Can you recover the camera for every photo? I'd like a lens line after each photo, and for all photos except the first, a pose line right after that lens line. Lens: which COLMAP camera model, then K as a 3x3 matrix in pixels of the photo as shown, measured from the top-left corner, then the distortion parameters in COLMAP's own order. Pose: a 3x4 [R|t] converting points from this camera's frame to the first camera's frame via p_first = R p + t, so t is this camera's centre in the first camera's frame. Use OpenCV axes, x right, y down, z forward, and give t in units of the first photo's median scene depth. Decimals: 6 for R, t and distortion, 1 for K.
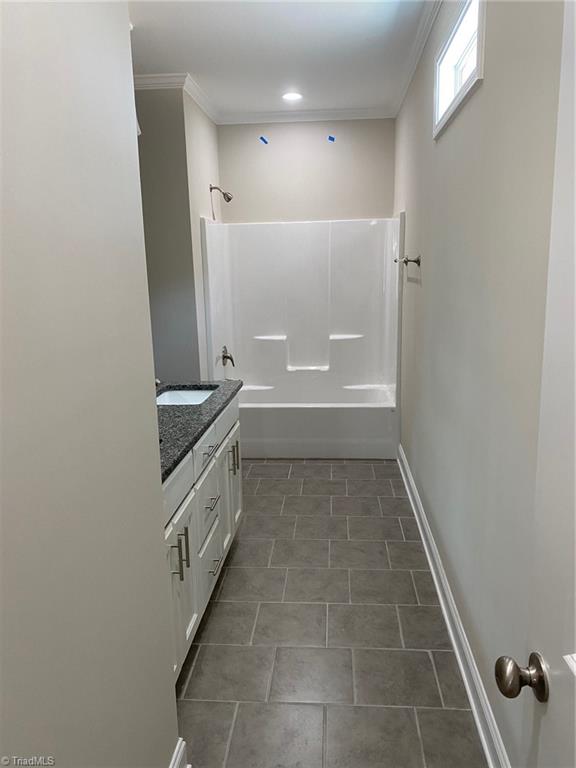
lens RADIAL K [[589.4, 0, 286.7], [0, 589.4, 382.4], [0, 0, 1]] dist [0.034761, -0.009619]
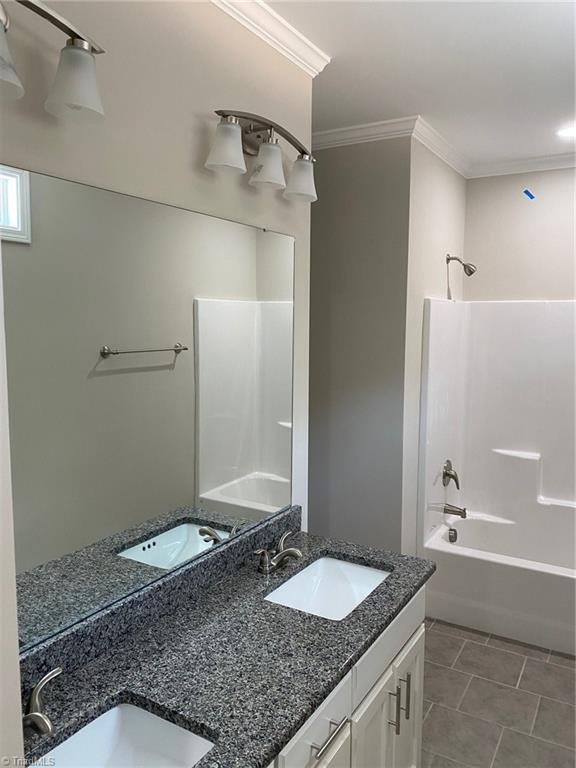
lens RADIAL K [[589.4, 0, 288.9], [0, 589.4, 379.9], [0, 0, 1]] dist [0.034761, -0.009619]
pose [[0.900025, 0.084177, -0.427633, 0.028207], [-0.121051, 0.990848, -0.059730, -0.100265], [0.418691, 0.105523, 0.901977, 0.234218]]
